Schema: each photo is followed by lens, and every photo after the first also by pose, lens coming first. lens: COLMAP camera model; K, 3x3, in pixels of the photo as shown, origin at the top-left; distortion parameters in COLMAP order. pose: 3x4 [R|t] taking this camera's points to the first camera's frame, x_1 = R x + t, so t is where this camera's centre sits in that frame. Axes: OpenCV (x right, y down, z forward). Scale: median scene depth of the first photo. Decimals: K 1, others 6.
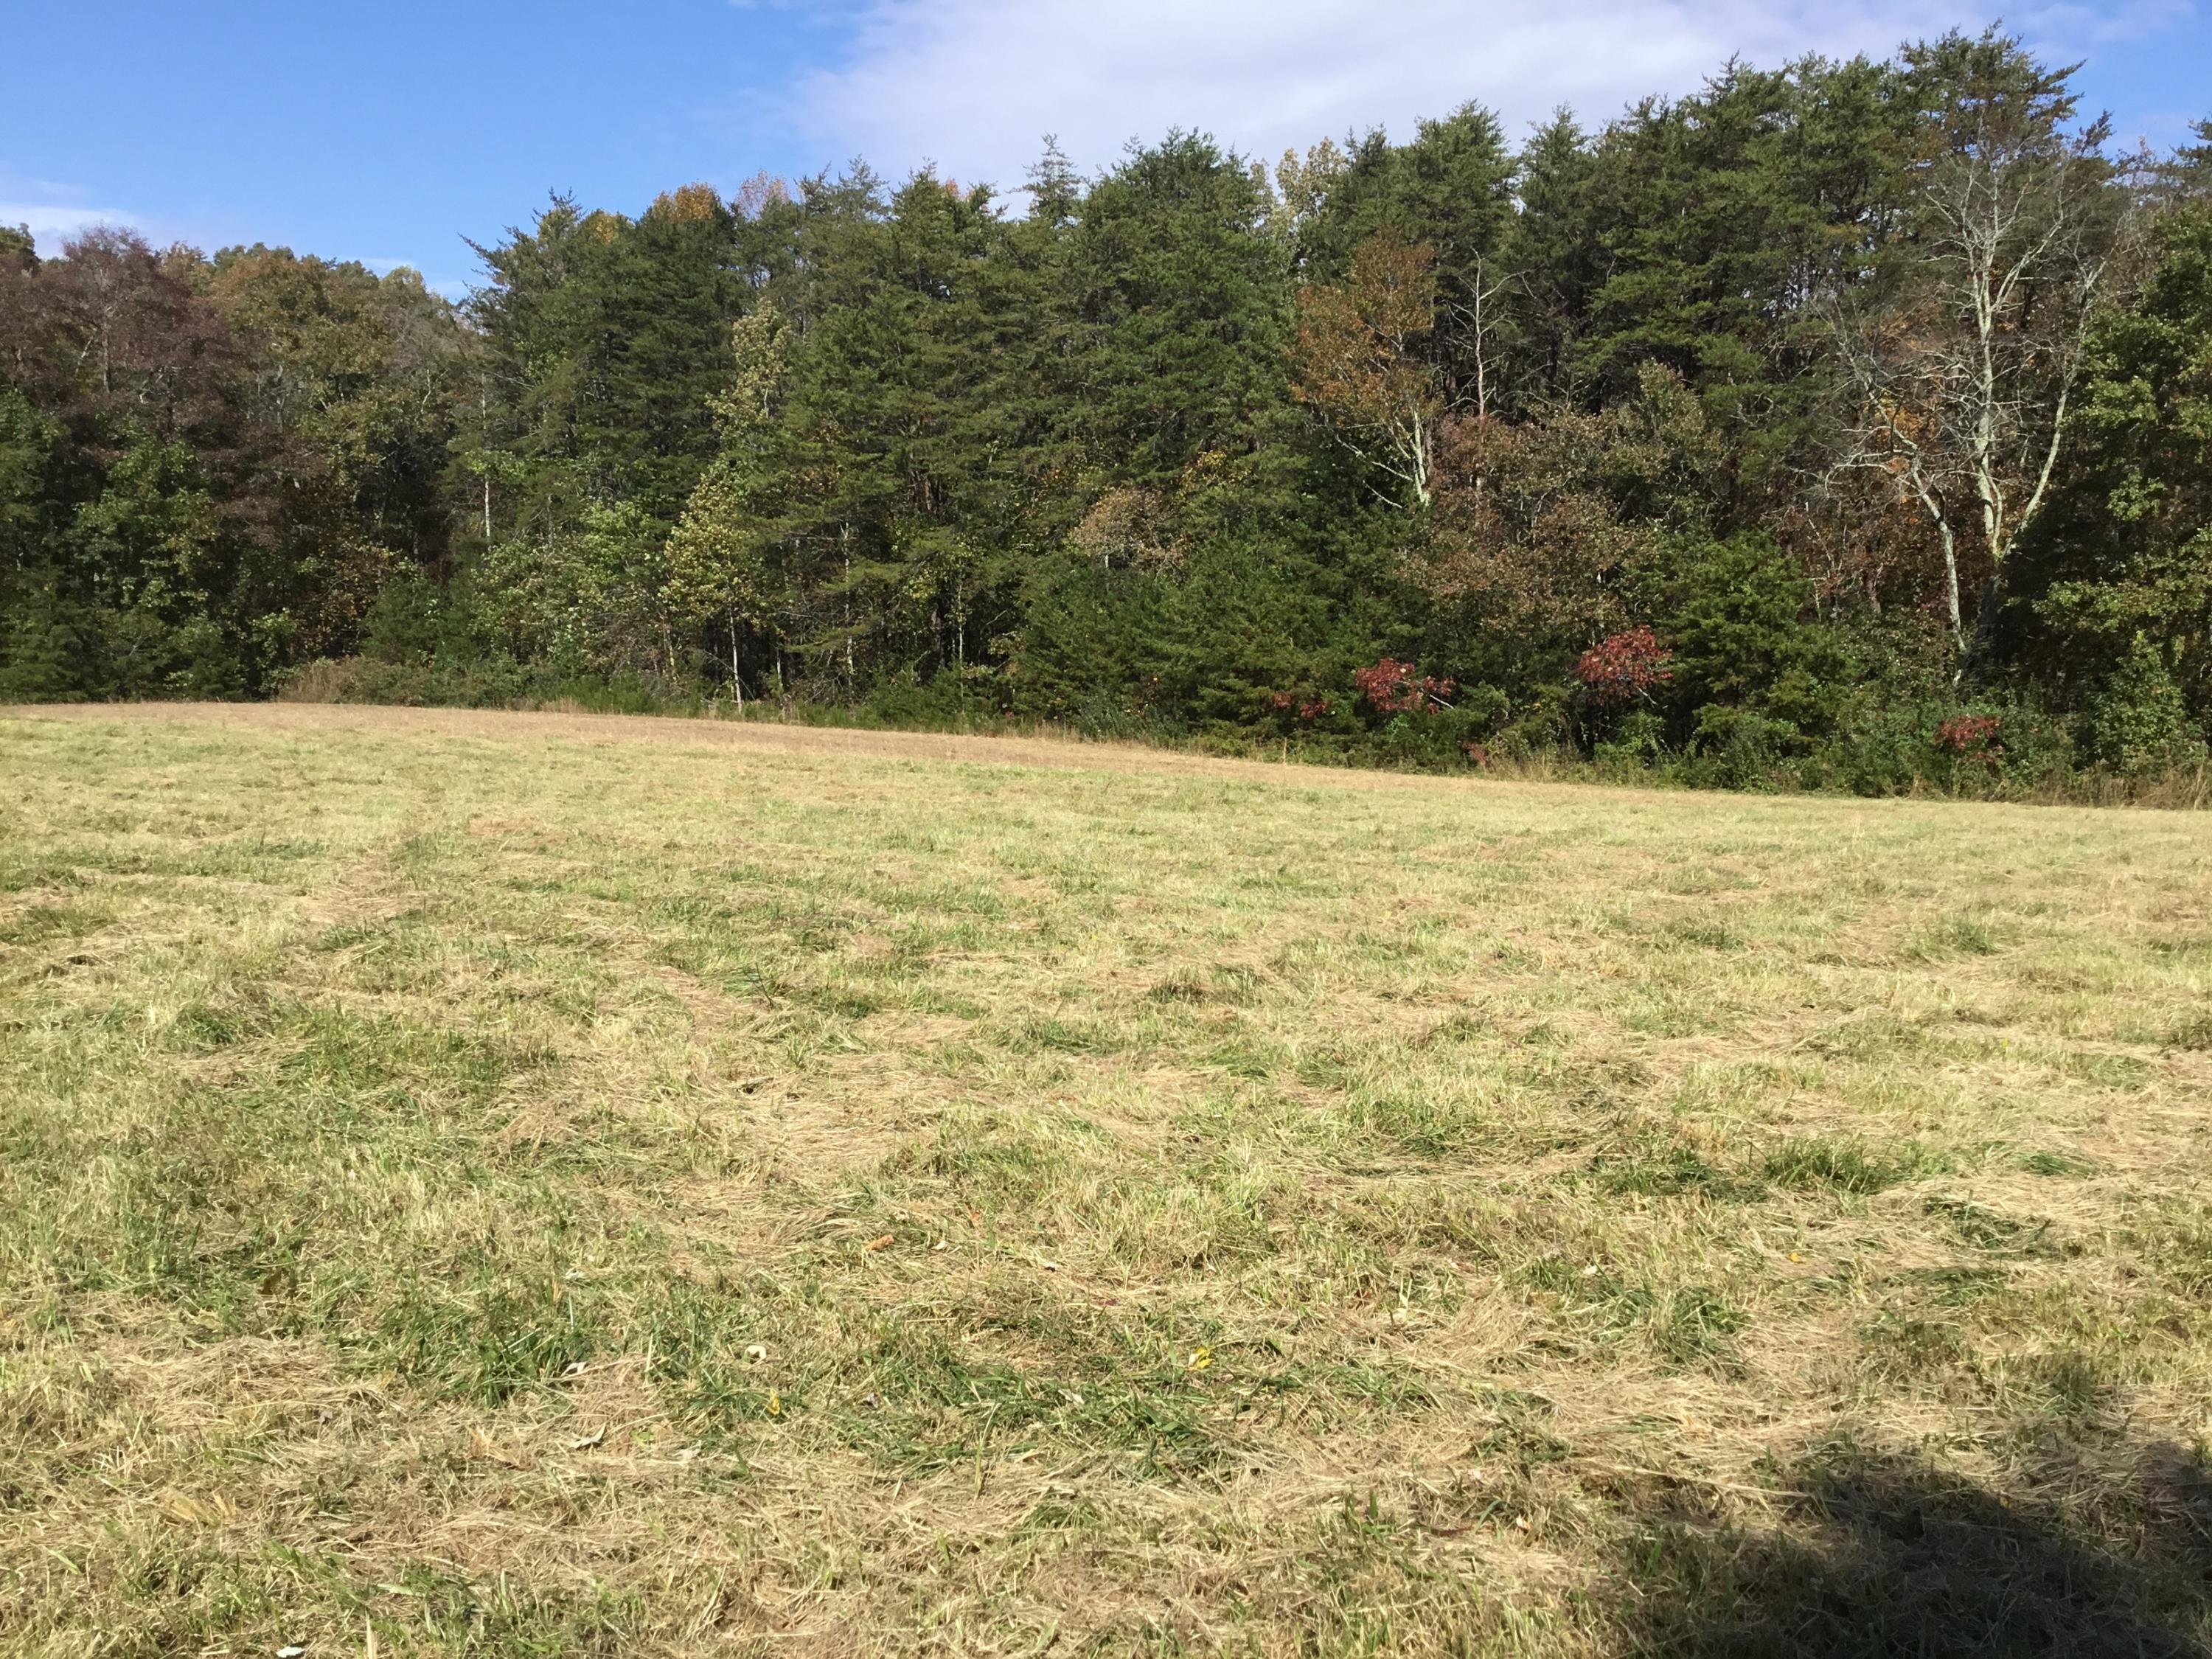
lens RADIAL K [[1983.4, 0, 1103.7], [0, 1983.4, 822.4], [0, 0, 1]] dist [0.118010, -0.194946]
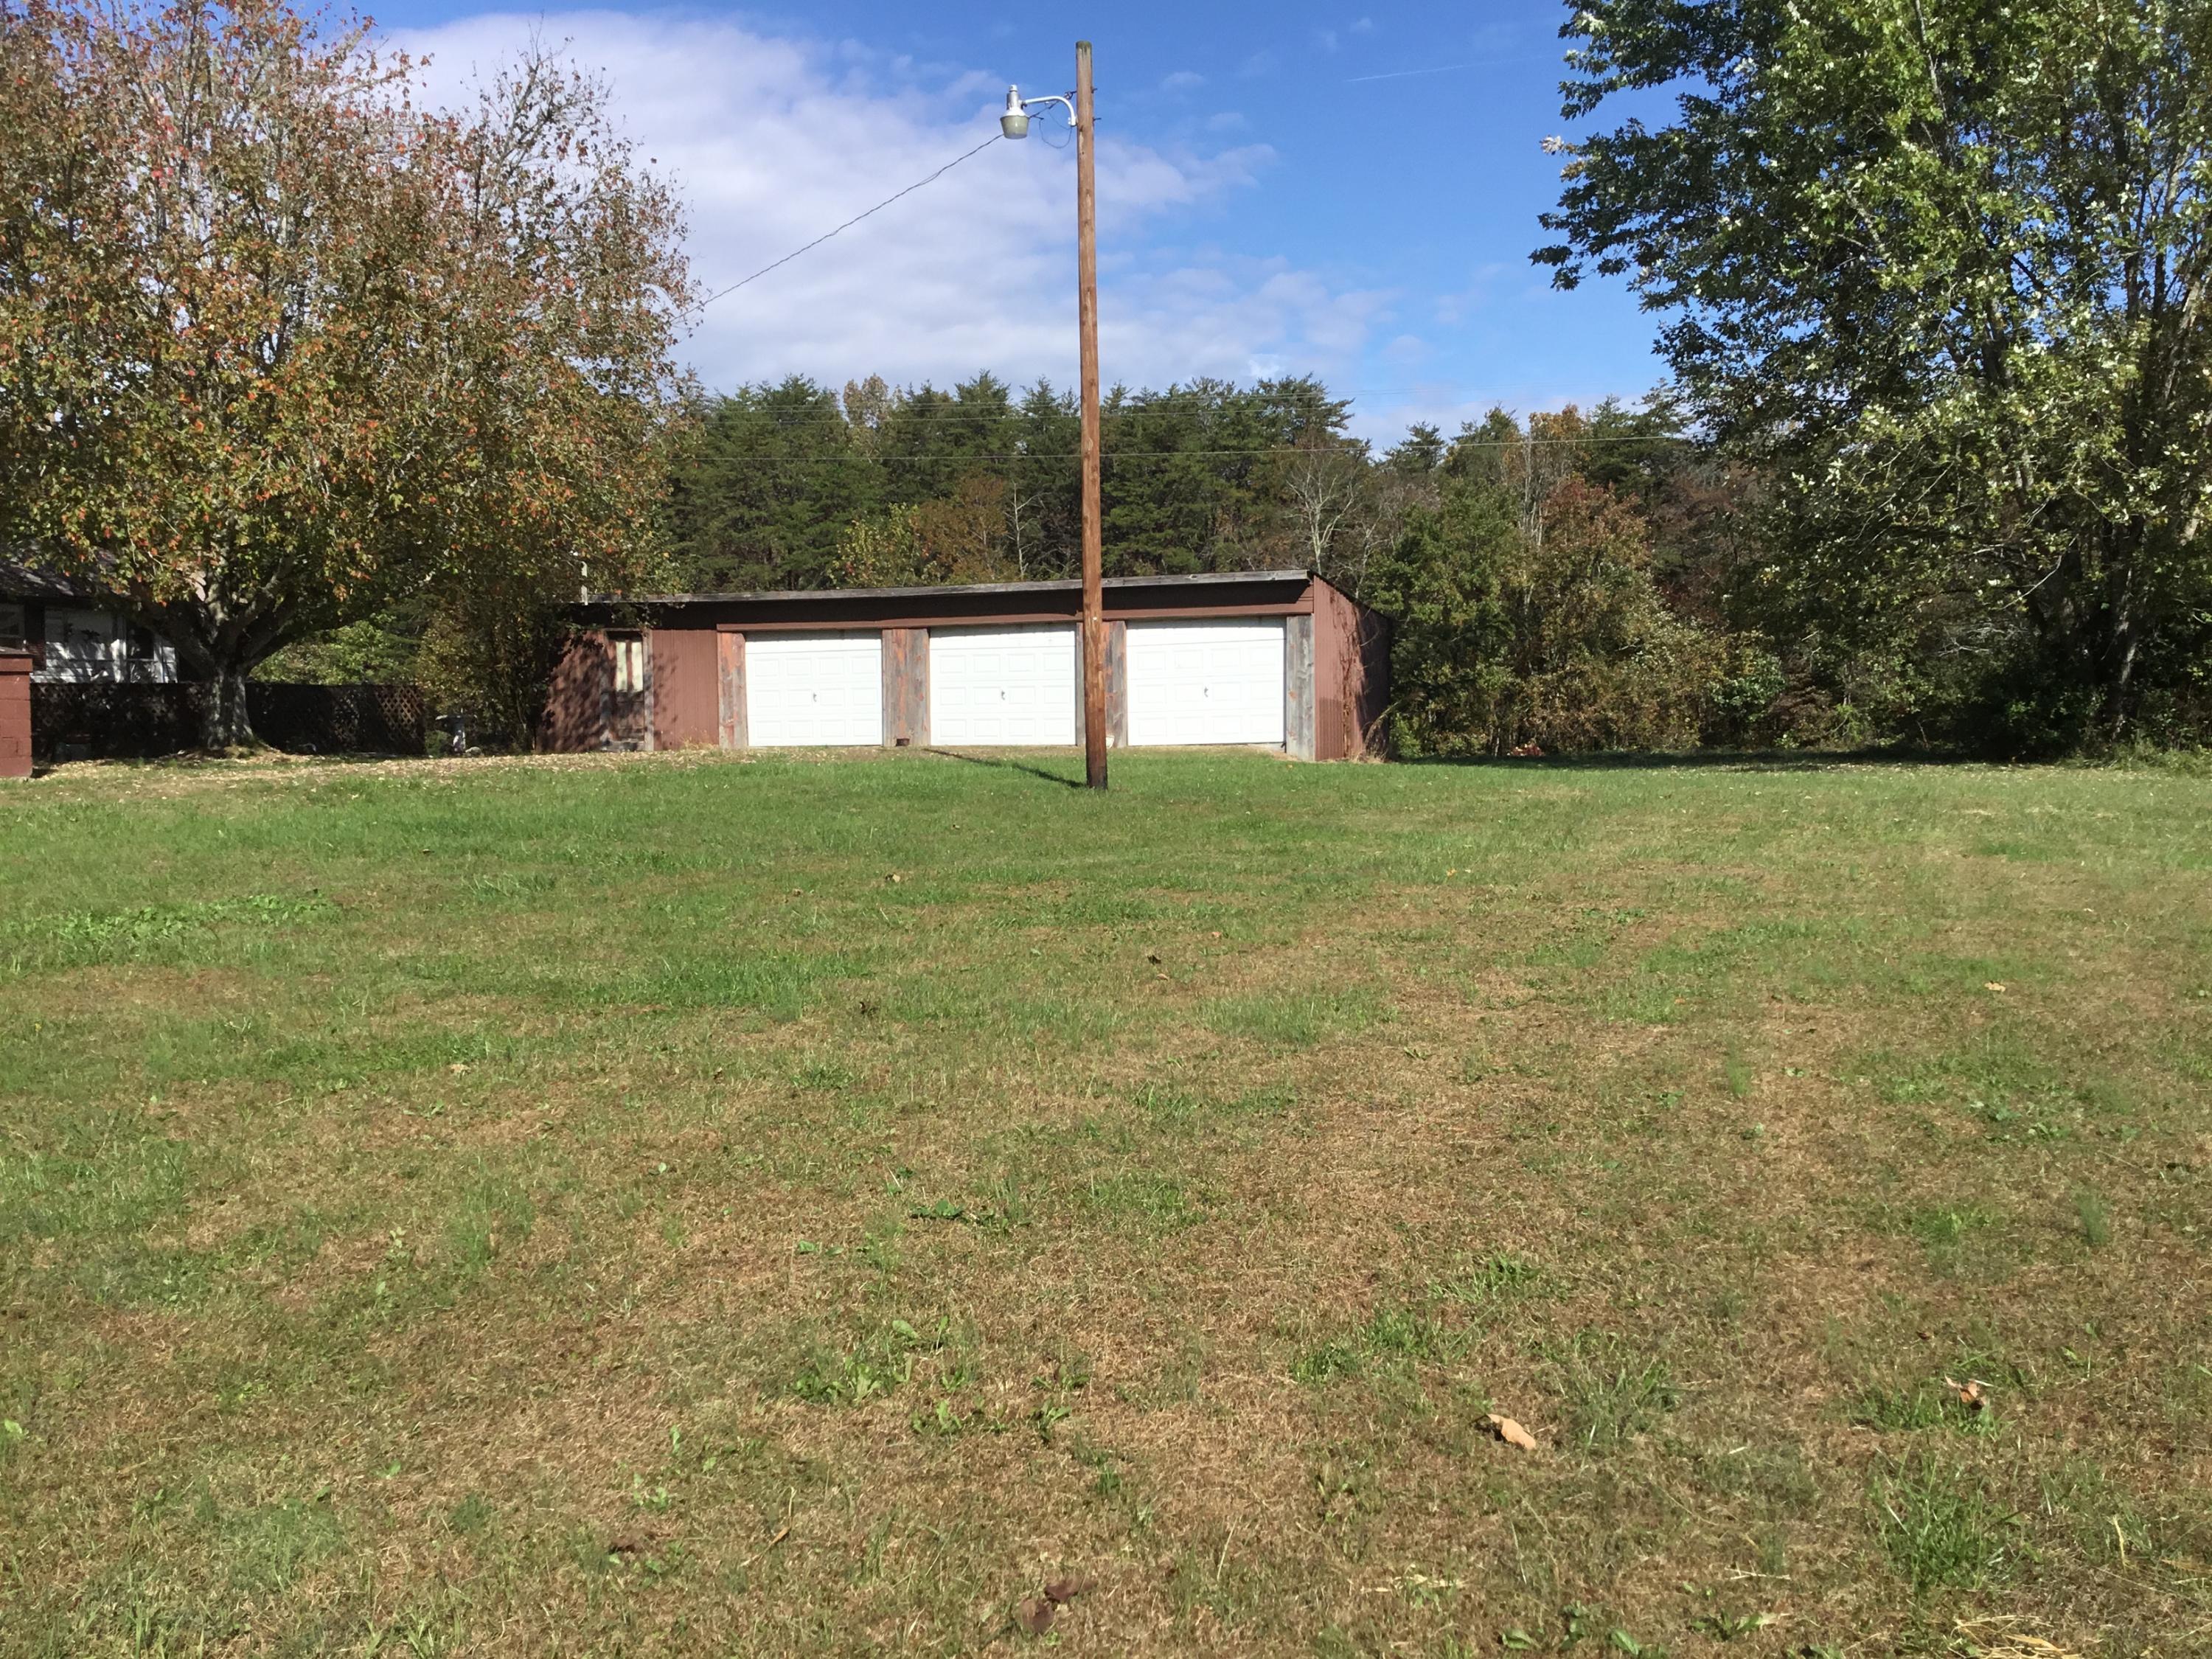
lens RADIAL K [[1983.4, 0, 1075.4], [0, 1983.4, 818.4], [0, 0, 1]] dist [0.118010, -0.194946]
pose [[0.944825, -0.024690, 0.326645, -0.392136], [0.037369, 0.998770, -0.032595, 0.054404], [-0.325439, 0.043003, 0.944585, -0.676227]]
